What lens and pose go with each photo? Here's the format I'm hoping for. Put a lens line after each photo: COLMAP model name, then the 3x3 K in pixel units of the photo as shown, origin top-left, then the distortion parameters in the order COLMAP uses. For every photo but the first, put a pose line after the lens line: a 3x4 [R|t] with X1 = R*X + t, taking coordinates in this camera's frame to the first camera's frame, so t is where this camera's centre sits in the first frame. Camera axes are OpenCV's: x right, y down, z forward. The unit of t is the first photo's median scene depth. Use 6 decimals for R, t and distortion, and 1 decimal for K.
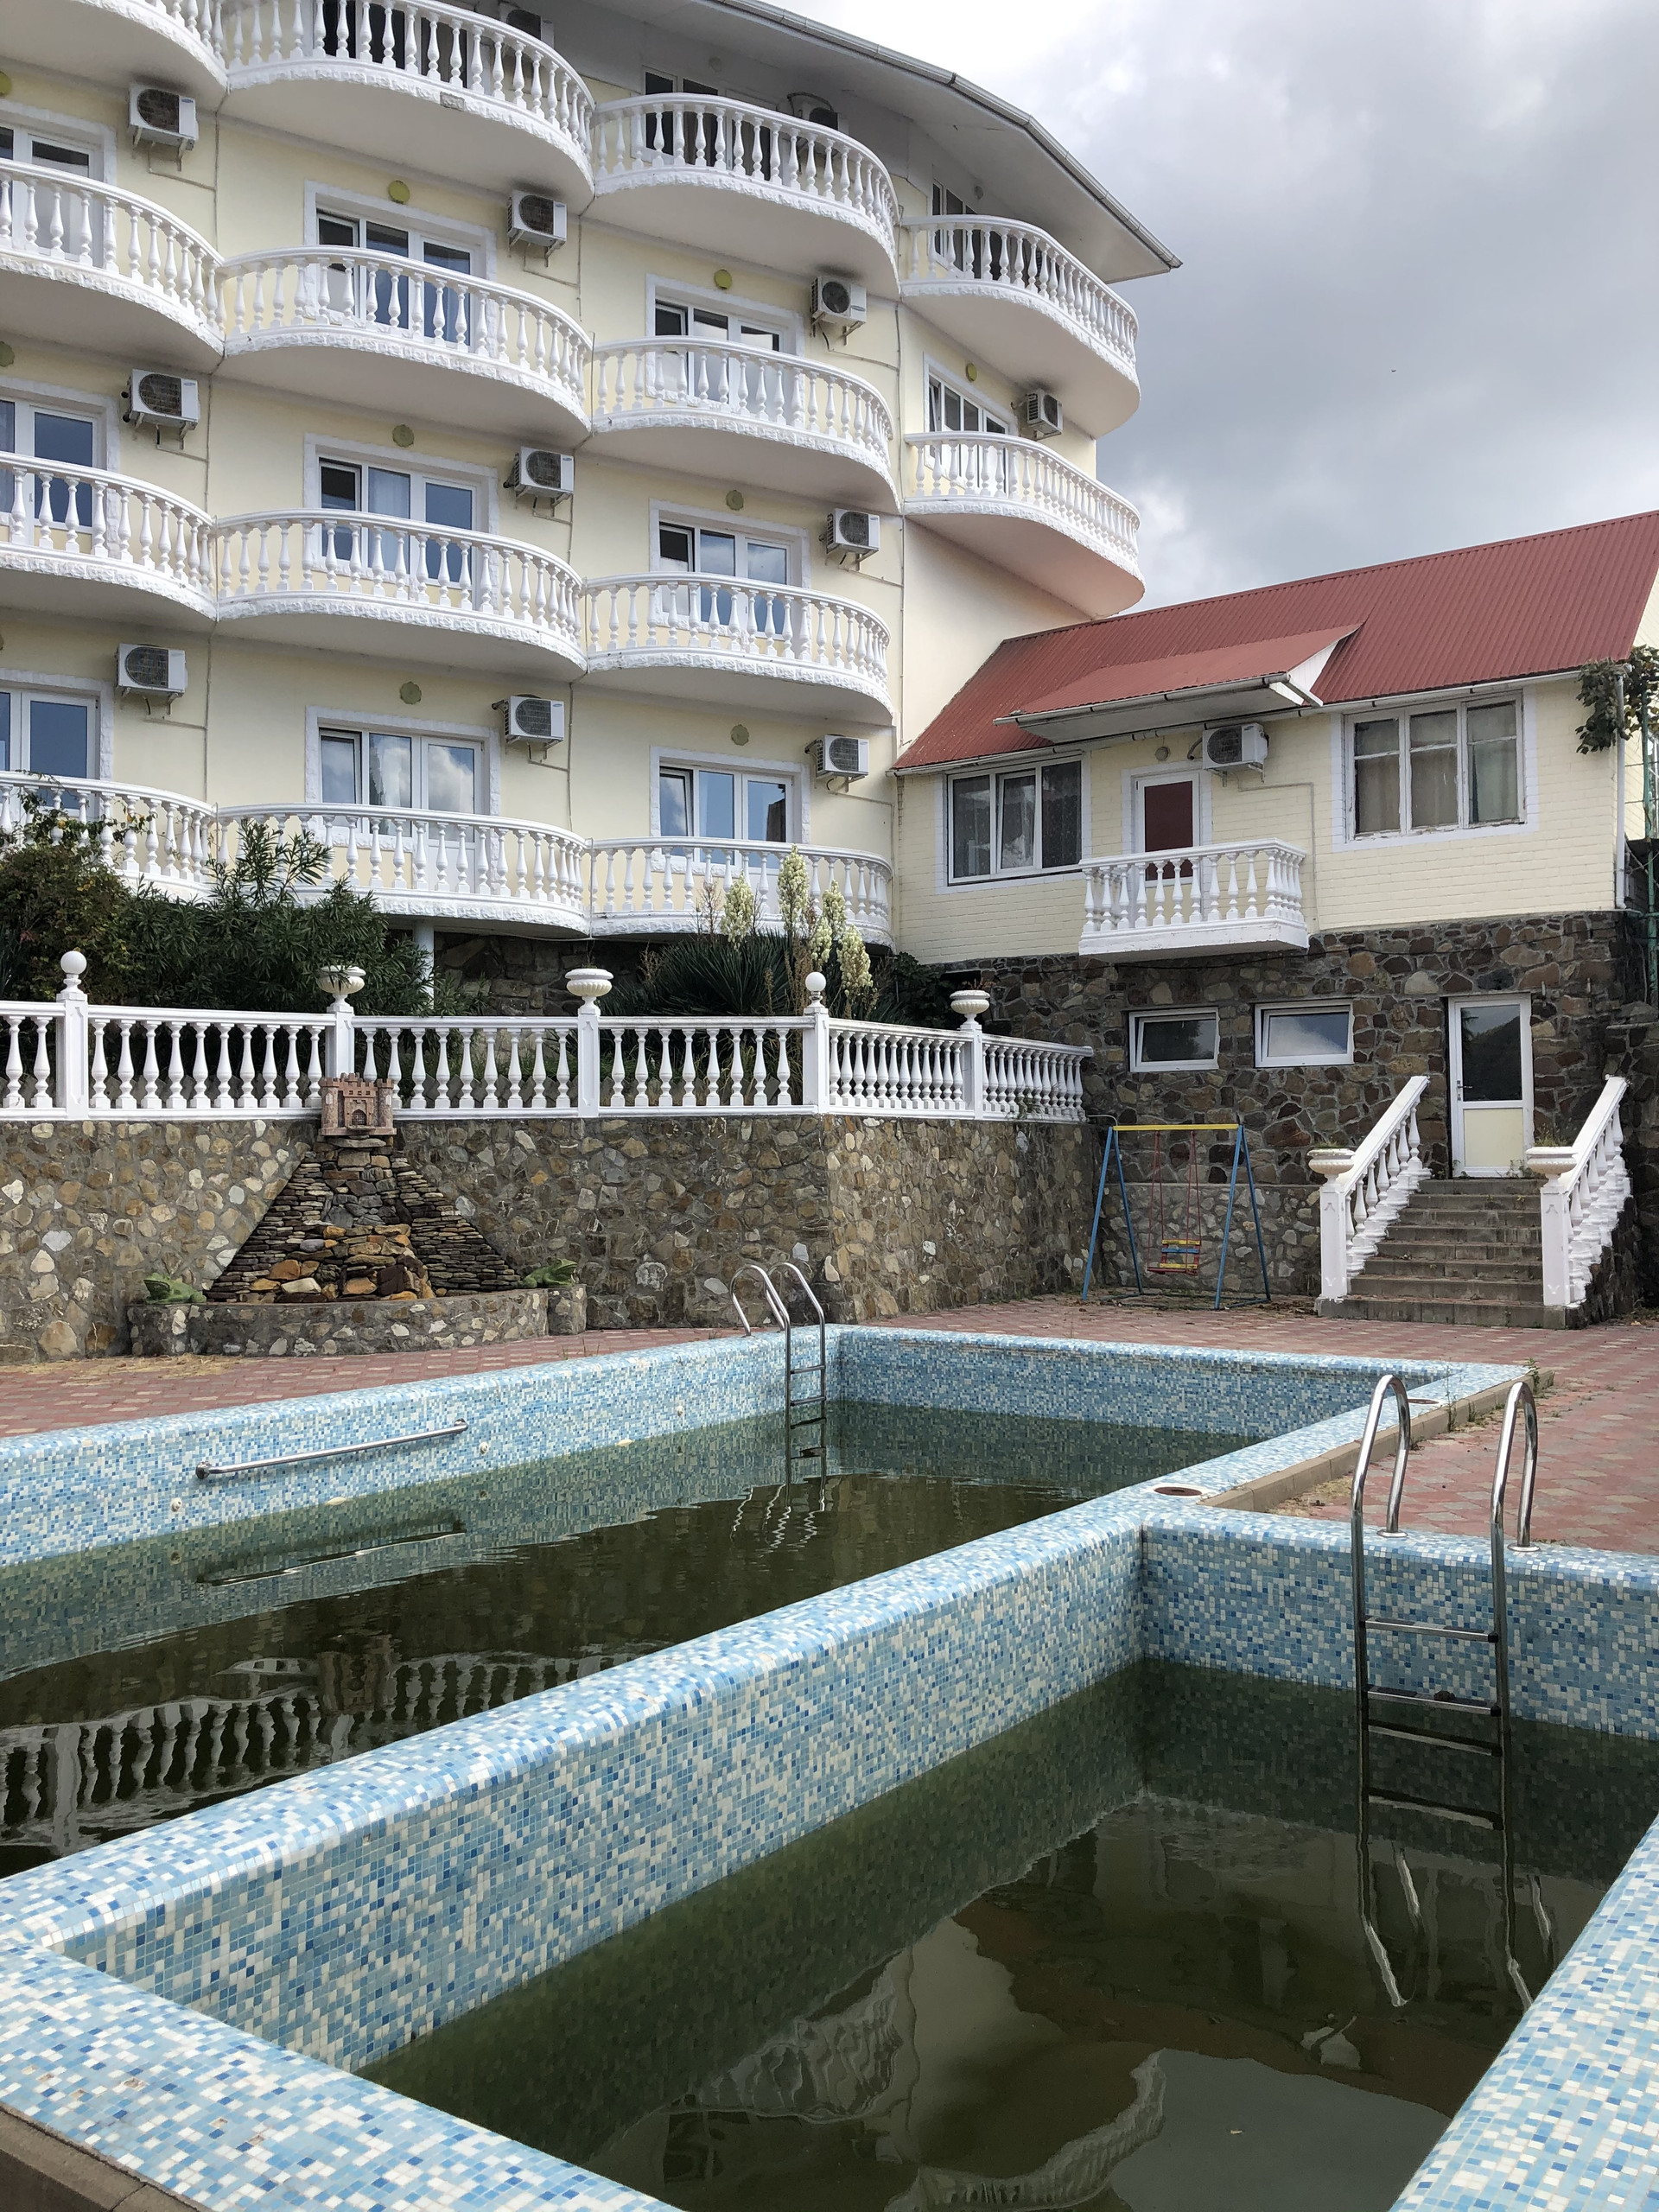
lens RADIAL K [[1800.0, 0, 833.9], [0, 1800.0, 1075.0], [0, 0, 1]] dist [0.056499, -0.078508]
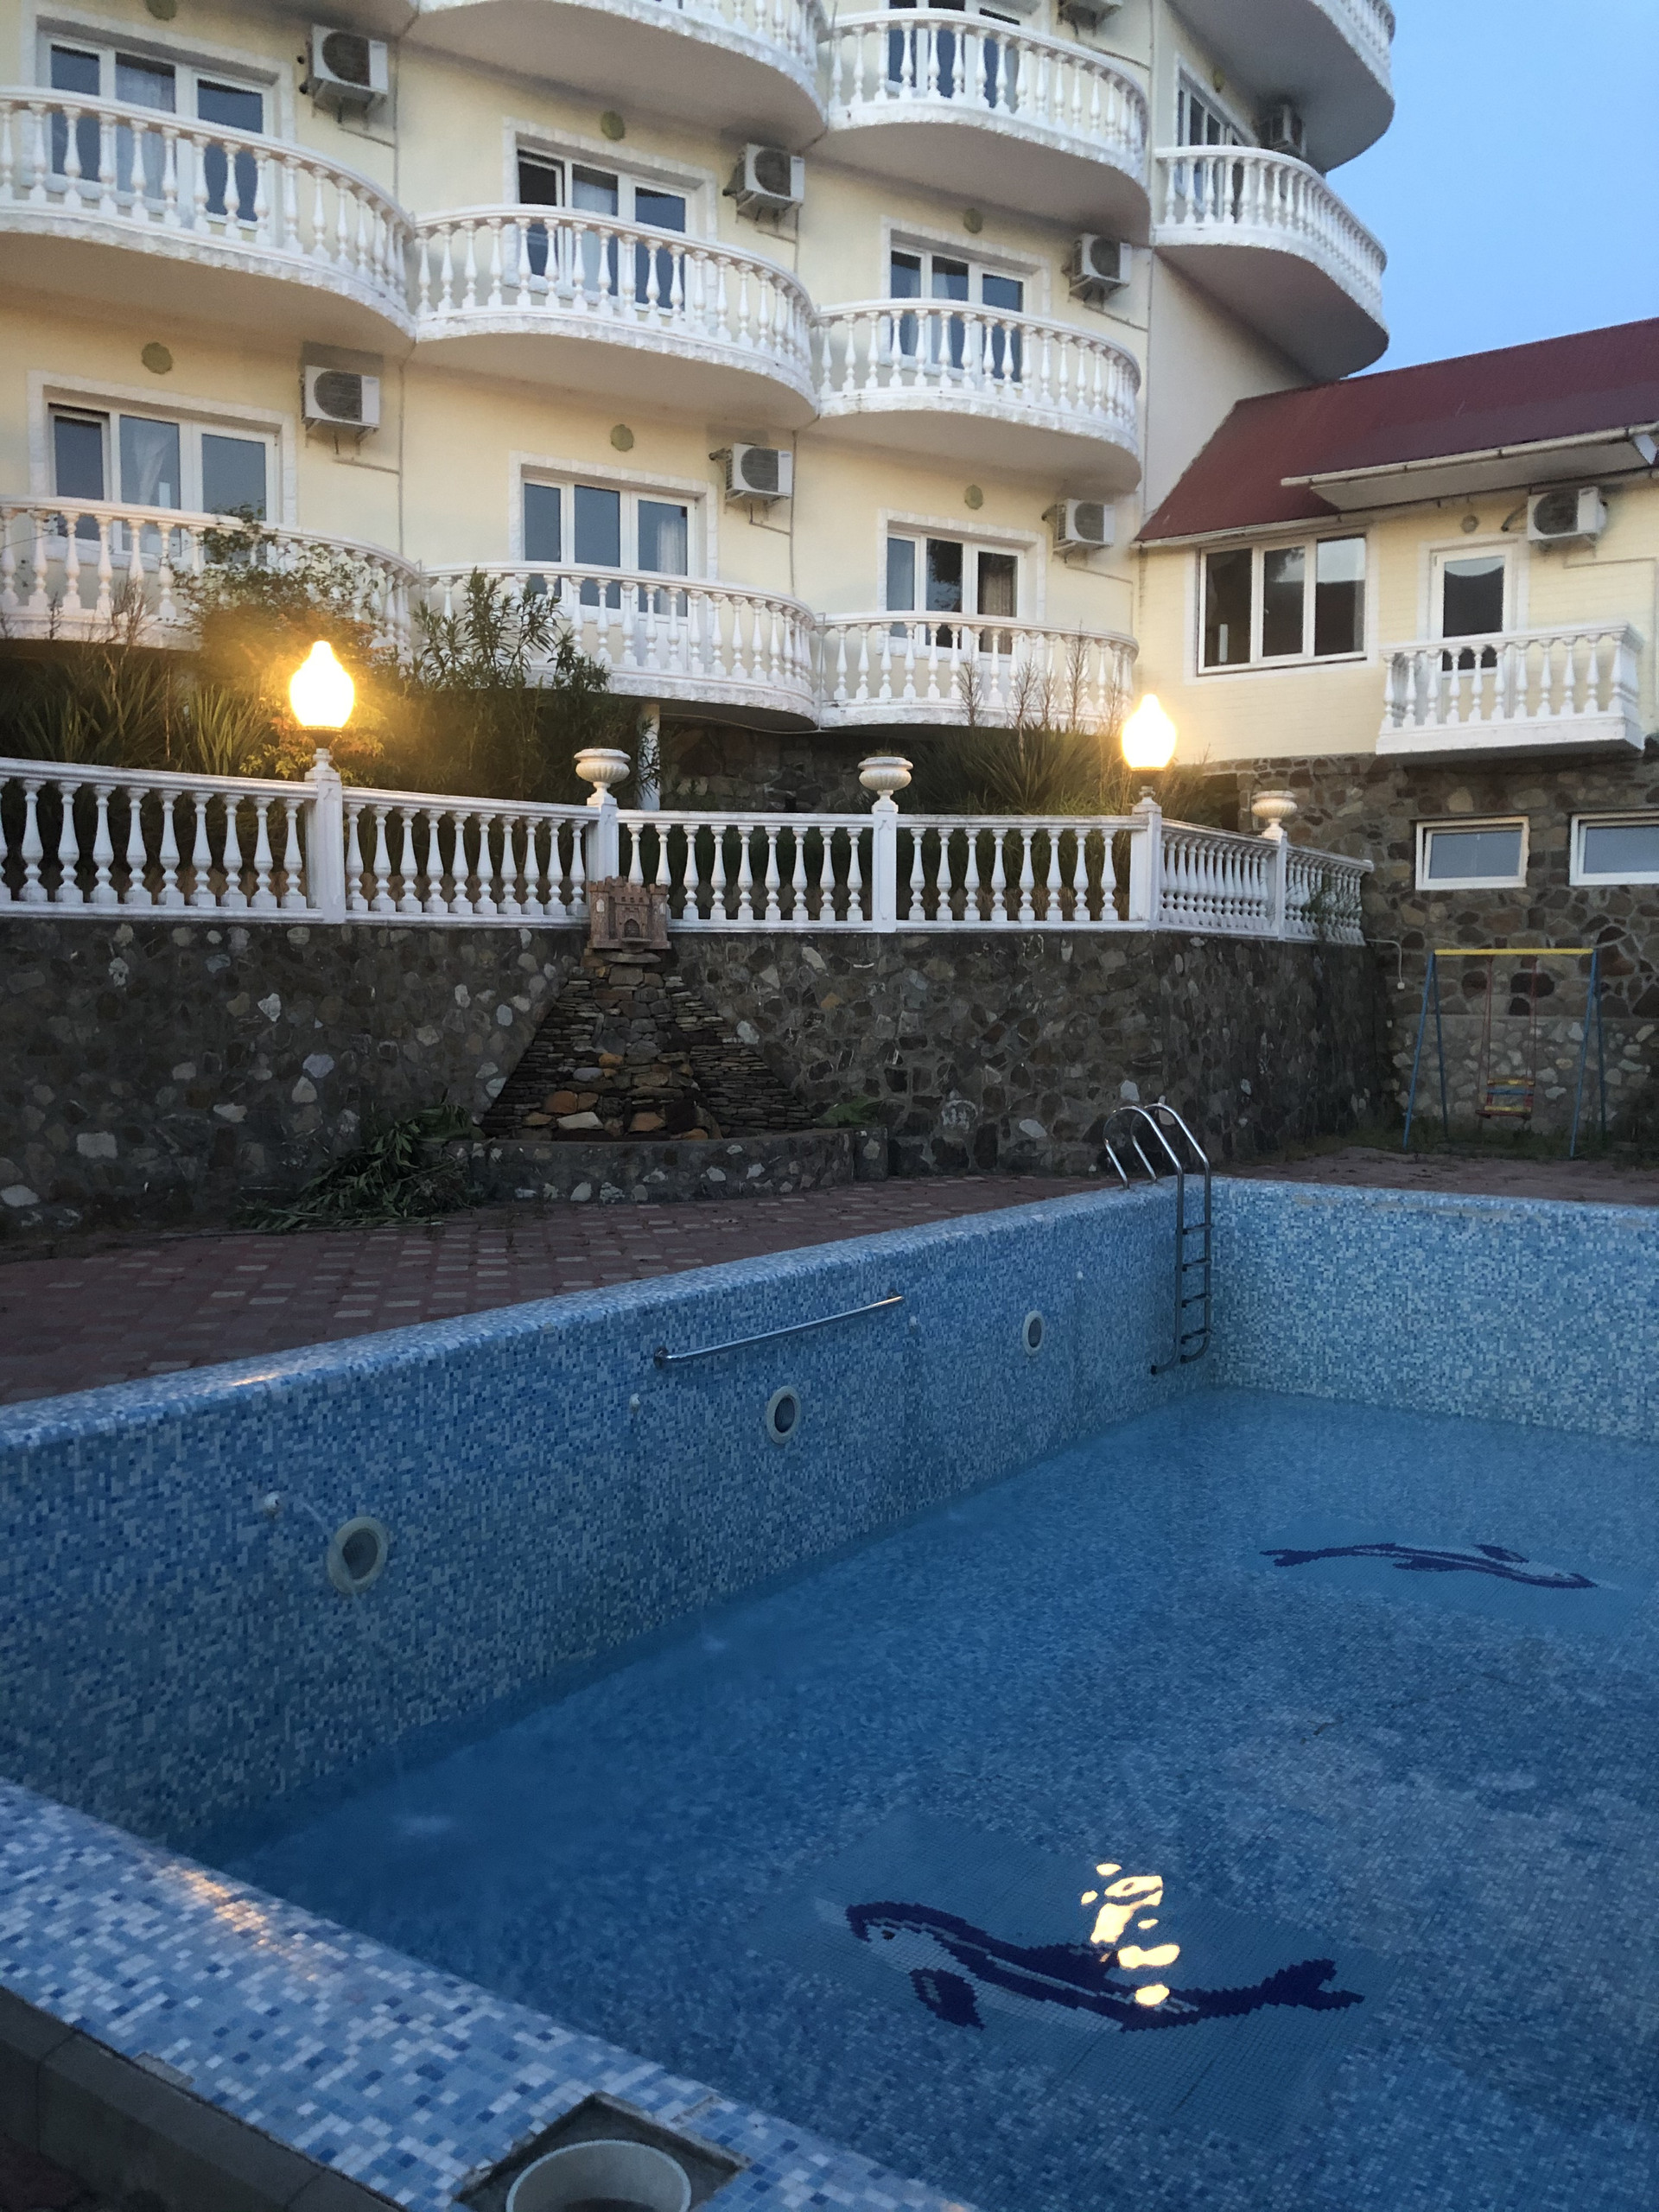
lens RADIAL K [[1790.4, 0, 827.4], [0, 1790.4, 1071.2], [0, 0, 1]] dist [0.123390, -0.279613]
pose [[0.999903, 0.011704, 0.007558, -0.168853], [-0.012350, 0.995687, 0.091950, 0.011329], [-0.006449, -0.092034, 0.995735, 0.134974]]
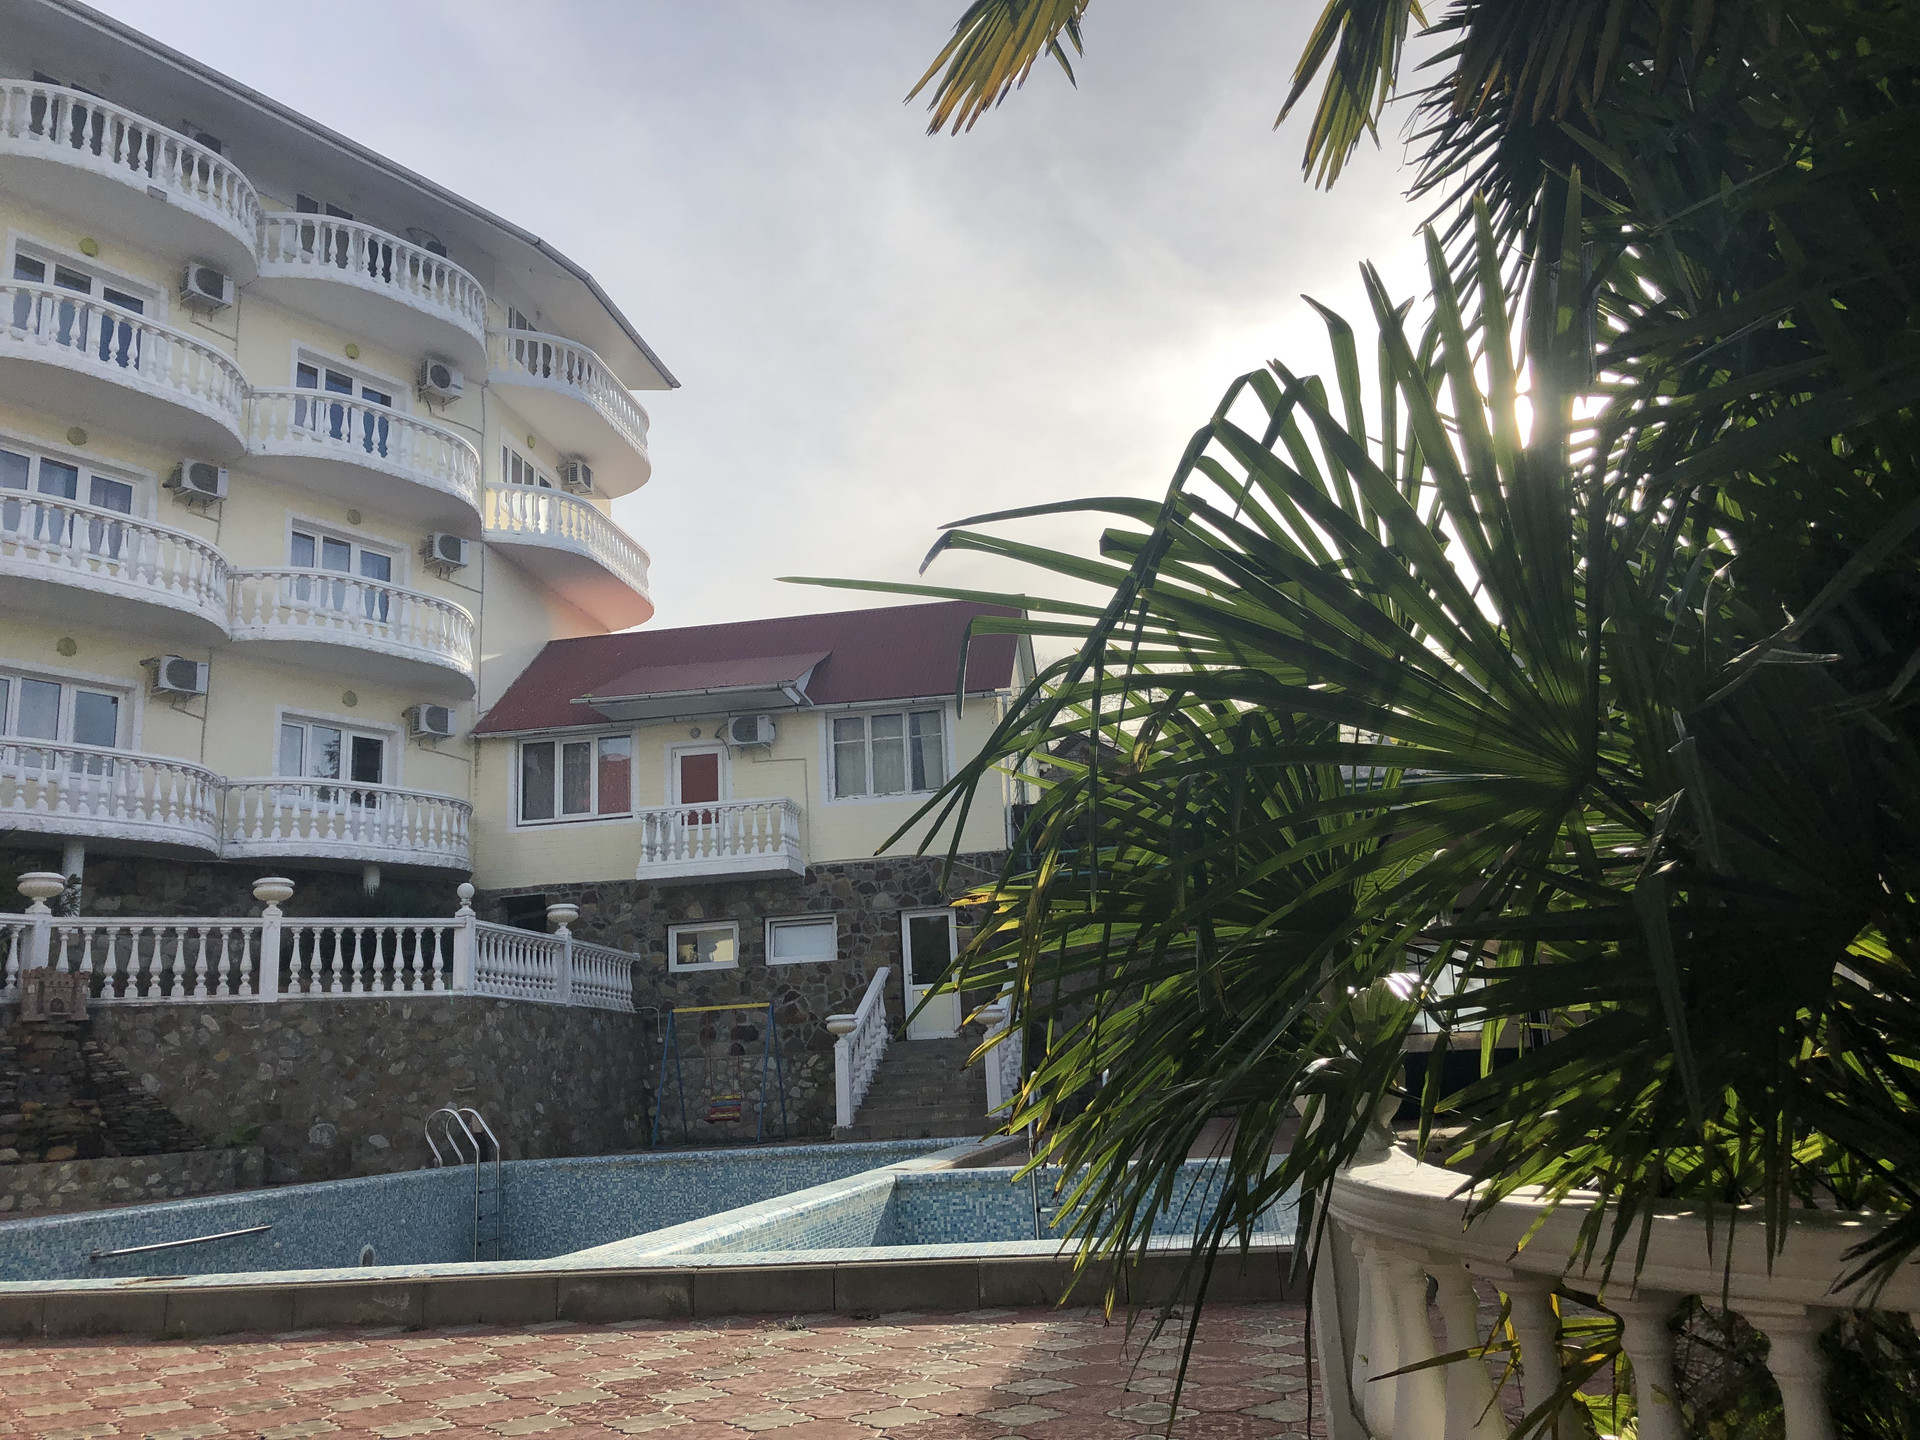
lens RADIAL K [[1565.5, 0, 962.1], [0, 1565.5, 707.0], [0, 0, 1]] dist [0.019012, -0.002341]
pose [[0.901875, 0.059747, 0.427846, -0.178173], [0.027469, 0.980454, -0.194819, 0.047156], [-0.431123, 0.187455, 0.882606, -0.154812]]
